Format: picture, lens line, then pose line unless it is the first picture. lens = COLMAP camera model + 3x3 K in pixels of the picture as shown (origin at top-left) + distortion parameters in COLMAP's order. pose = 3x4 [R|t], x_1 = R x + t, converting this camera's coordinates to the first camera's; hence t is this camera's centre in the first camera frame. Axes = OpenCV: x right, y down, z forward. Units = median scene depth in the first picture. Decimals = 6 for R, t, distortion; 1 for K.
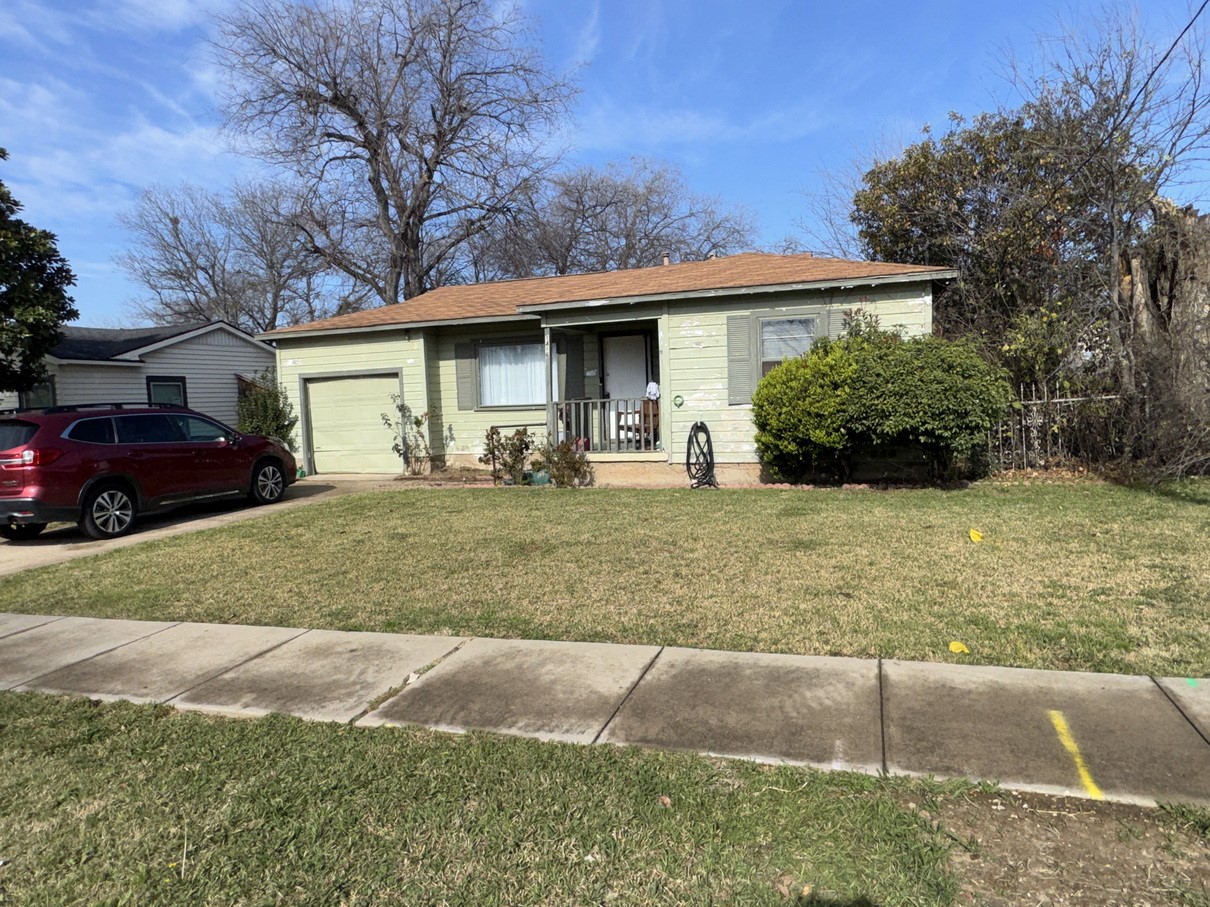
lens RADIAL K [[765.2, 0, 605.6], [0, 765.2, 455.9], [0, 0, 1]] dist [-0.003471, -0.000288]
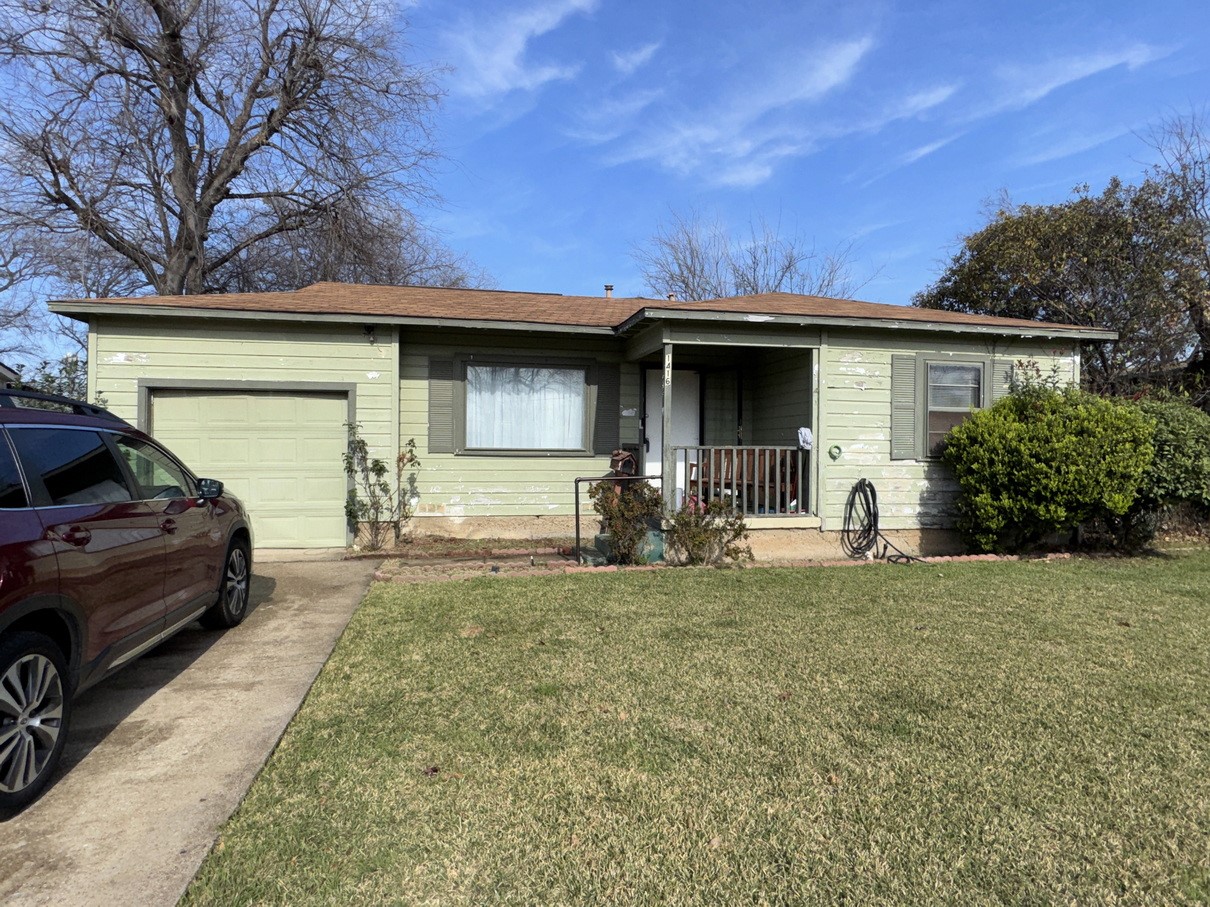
lens RADIAL K [[683.1, 0, 604.3], [0, 683.1, 449.8], [0, 0, 1]] dist [0.002793, 0.000634]
pose [[0.862617, 0.045189, 0.503835, -0.464370], [-0.001645, 0.996247, -0.086537, -0.011951], [-0.505854, 0.073820, 0.859454, 0.496216]]
